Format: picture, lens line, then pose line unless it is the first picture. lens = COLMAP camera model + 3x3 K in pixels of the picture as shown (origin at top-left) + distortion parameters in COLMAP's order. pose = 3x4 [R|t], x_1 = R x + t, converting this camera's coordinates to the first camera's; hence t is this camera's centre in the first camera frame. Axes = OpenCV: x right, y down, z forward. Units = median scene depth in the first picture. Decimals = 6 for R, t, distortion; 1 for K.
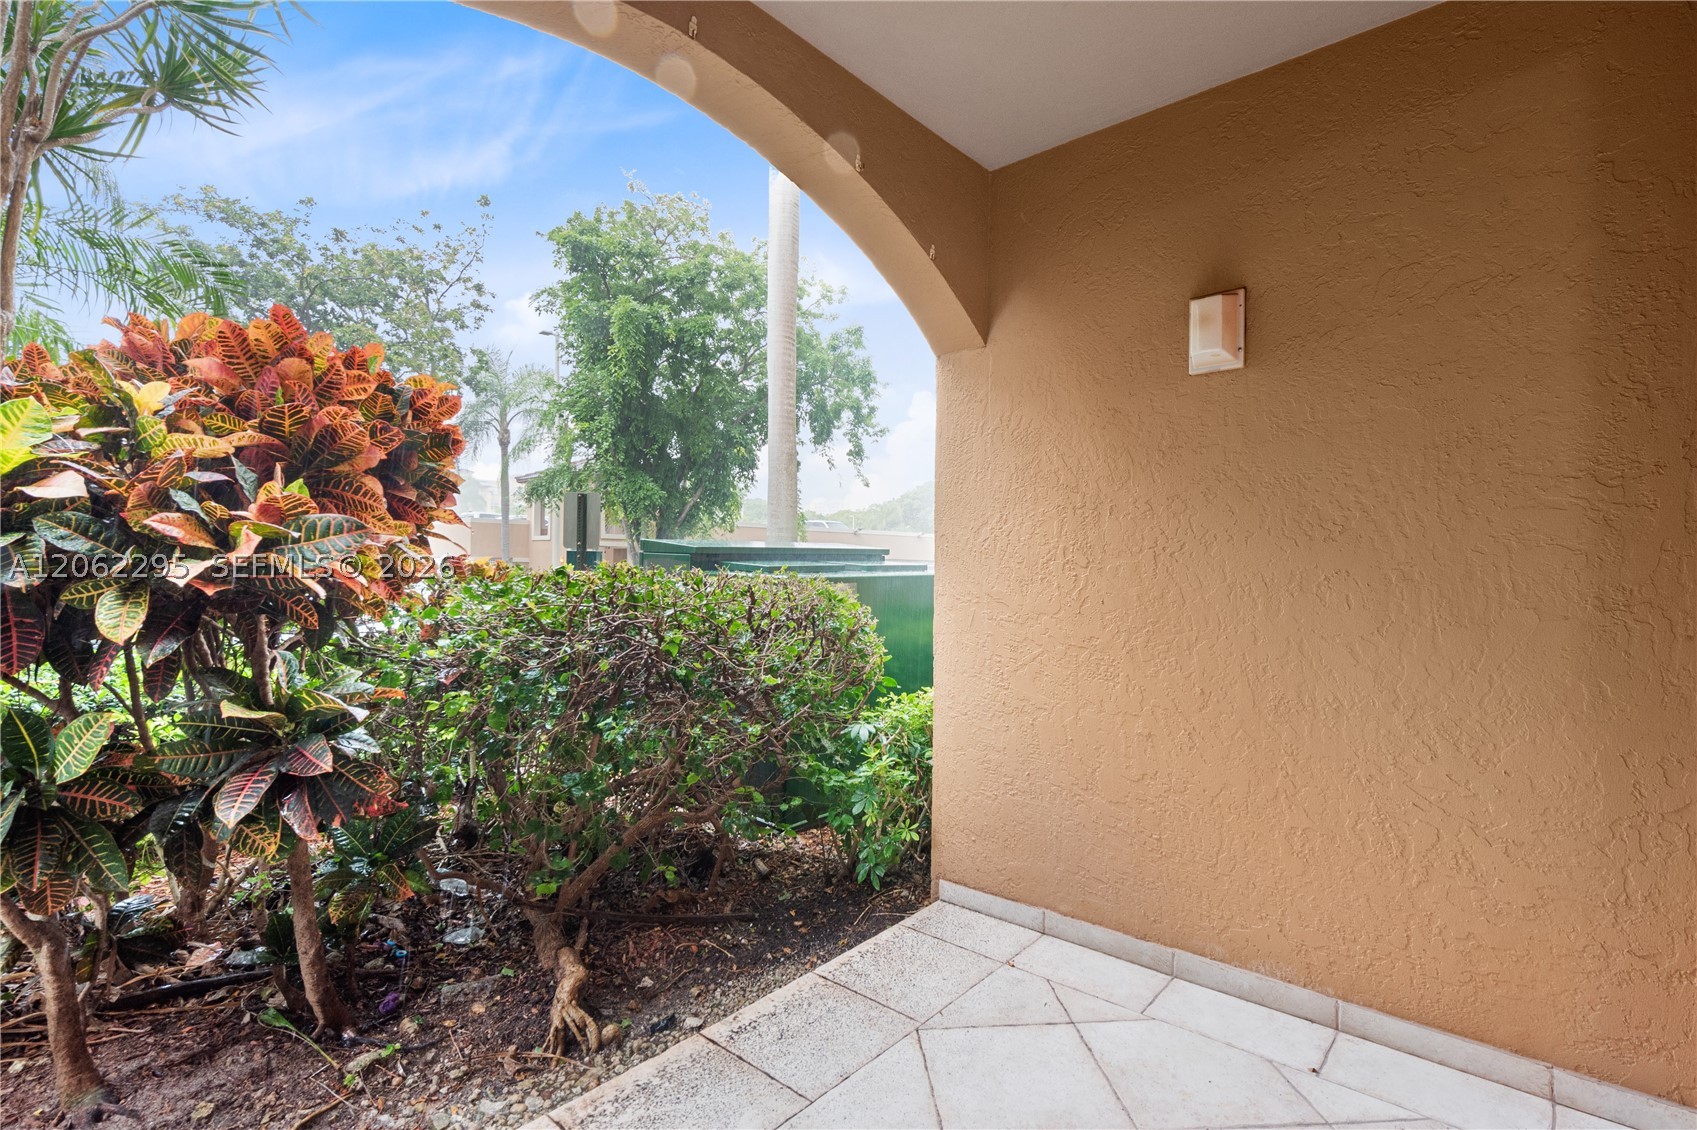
lens RADIAL K [[805.6, 0, 851.9], [0, 805.6, 567.9], [0, 0, 1]] dist [0.015426, -0.004506]
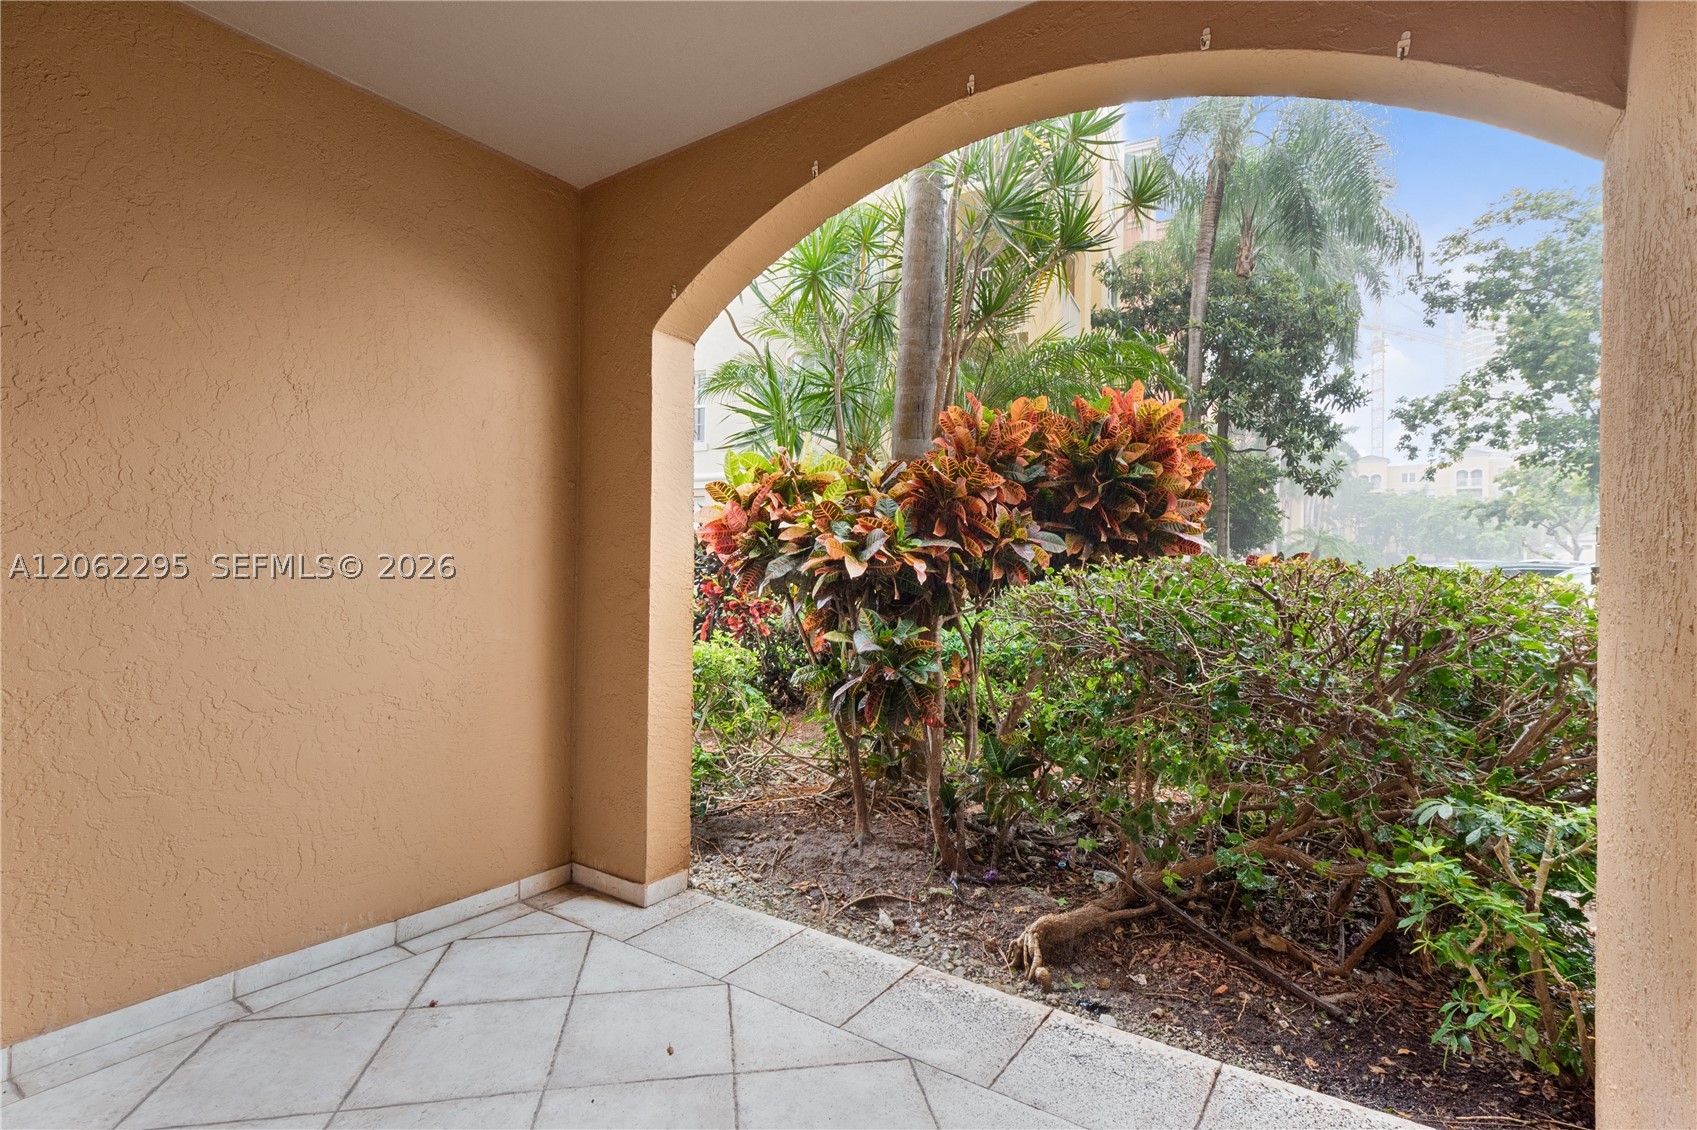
lens RADIAL K [[805.6, 0, 849.3], [0, 805.6, 571.9], [0, 0, 1]] dist [0.015426, -0.004506]
pose [[0.113984, -0.004307, -0.993473, 0.812234], [-0.000107, 0.999991, -0.004347, 0.018897], [0.993483, 0.000602, 0.113982, 0.618419]]
